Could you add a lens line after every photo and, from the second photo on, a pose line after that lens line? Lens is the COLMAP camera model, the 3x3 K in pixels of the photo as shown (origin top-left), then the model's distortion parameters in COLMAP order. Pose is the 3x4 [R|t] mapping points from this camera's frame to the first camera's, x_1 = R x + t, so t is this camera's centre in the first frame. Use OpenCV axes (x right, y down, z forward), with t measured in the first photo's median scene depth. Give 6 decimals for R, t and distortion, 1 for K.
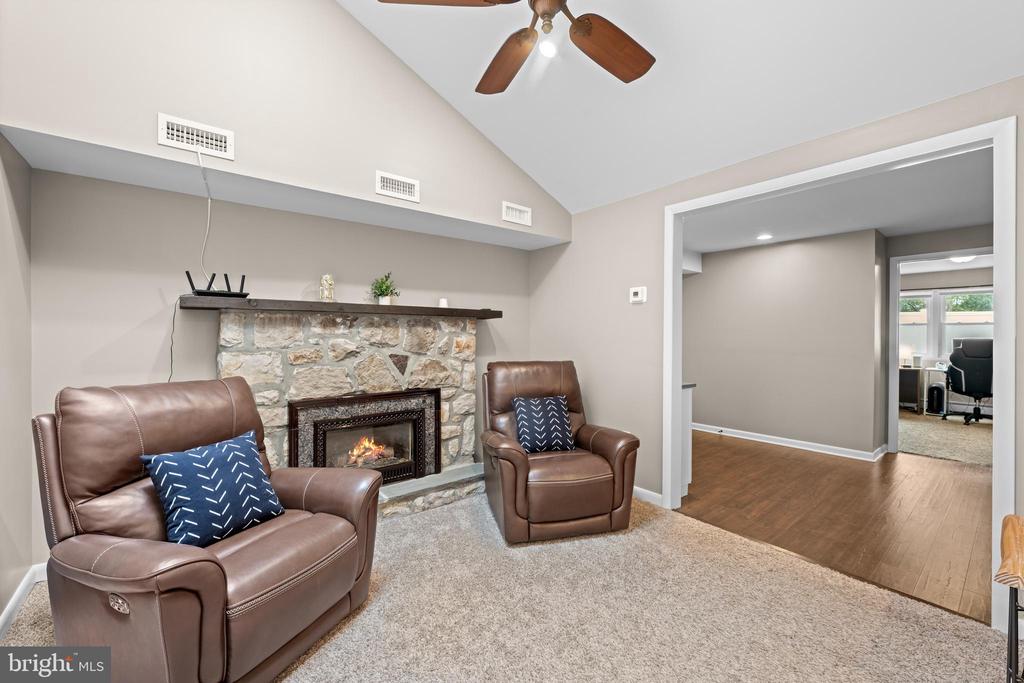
lens RADIAL K [[410.5, 0, 503.5], [0, 410.5, 335.9], [0, 0, 1]] dist [-0.000555, 0.000617]
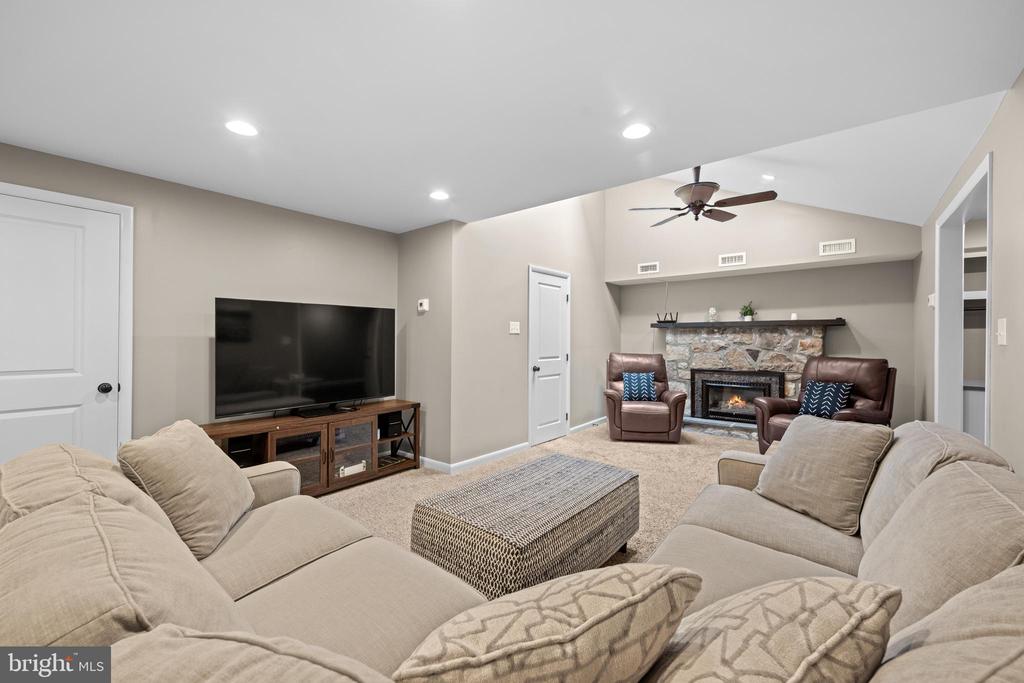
lens RADIAL K [[410.5, 0, 513.2], [0, 410.5, 338.5], [0, 0, 1]] dist [-0.000555, 0.000617]
pose [[0.208963, -0.001773, -0.977922, 1.251109], [-0.002152, 0.999995, -0.002273, 0.005661], [0.977921, 0.002580, 0.208959, -0.344129]]
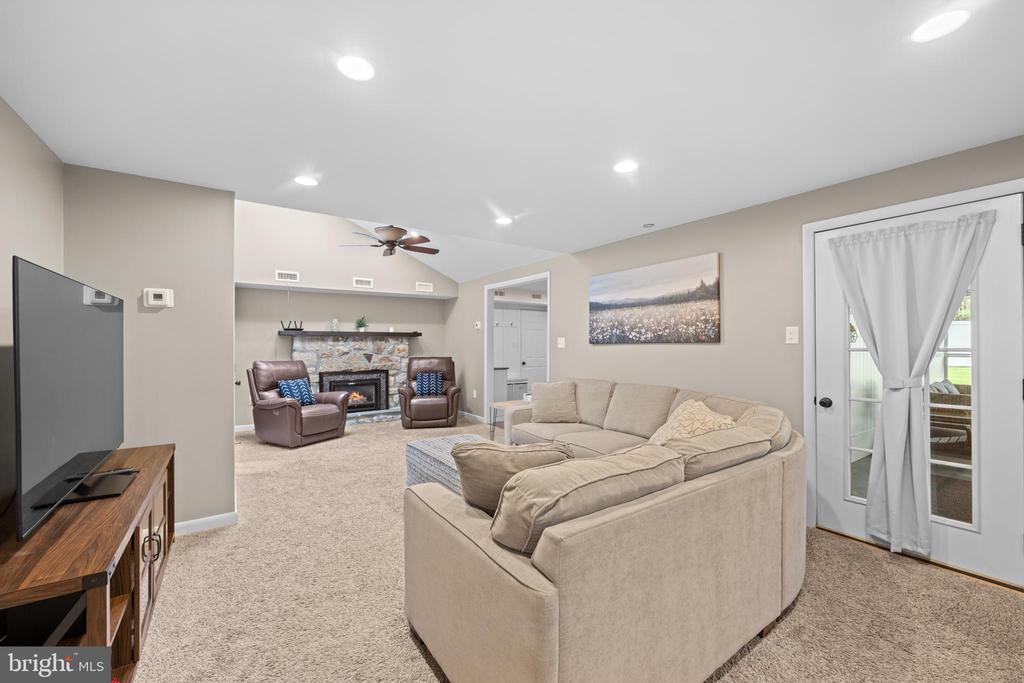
lens RADIAL K [[410.5, 0, 506.8], [0, 410.5, 342.9], [0, 0, 1]] dist [-0.000555, 0.000617]
pose [[0.997368, -0.005563, -0.072286, 0.678365], [0.005238, 0.999975, -0.004676, 0.001322], [0.072310, 0.004285, 0.997373, -1.199942]]
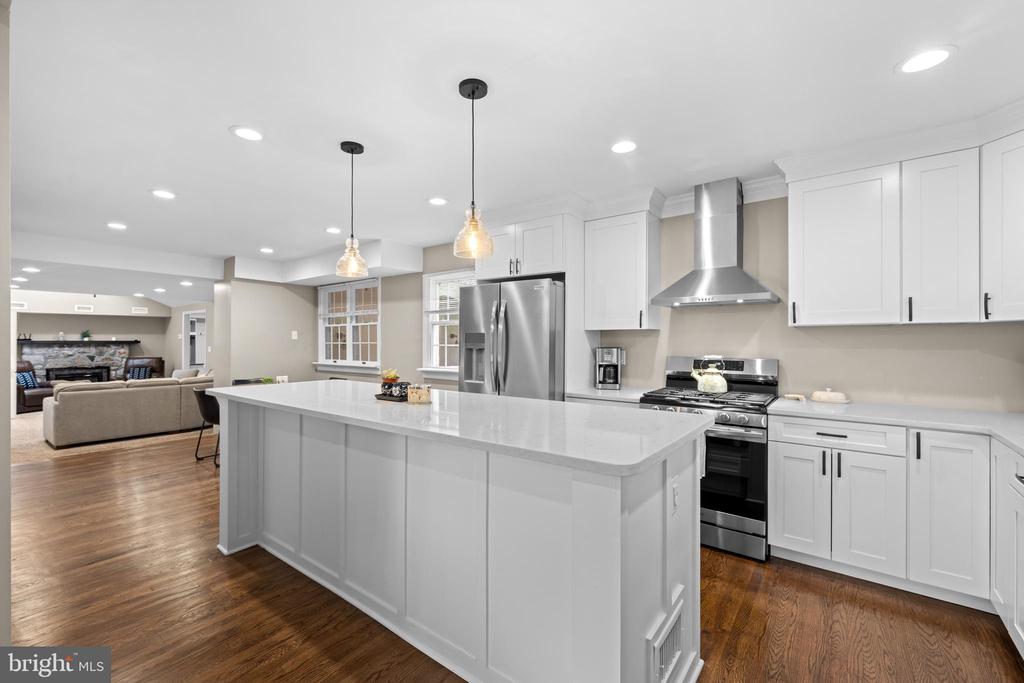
lens RADIAL K [[434.2, 0, 510.6], [0, 434.2, 340.1], [0, 0, 1]] dist [-0.002968, 0.001752]
pose [[0.969565, -0.004108, 0.244800, 2.202465], [0.004840, 0.999985, -0.002387, -0.054968], [-0.244786, 0.003499, 0.969571, -3.253644]]
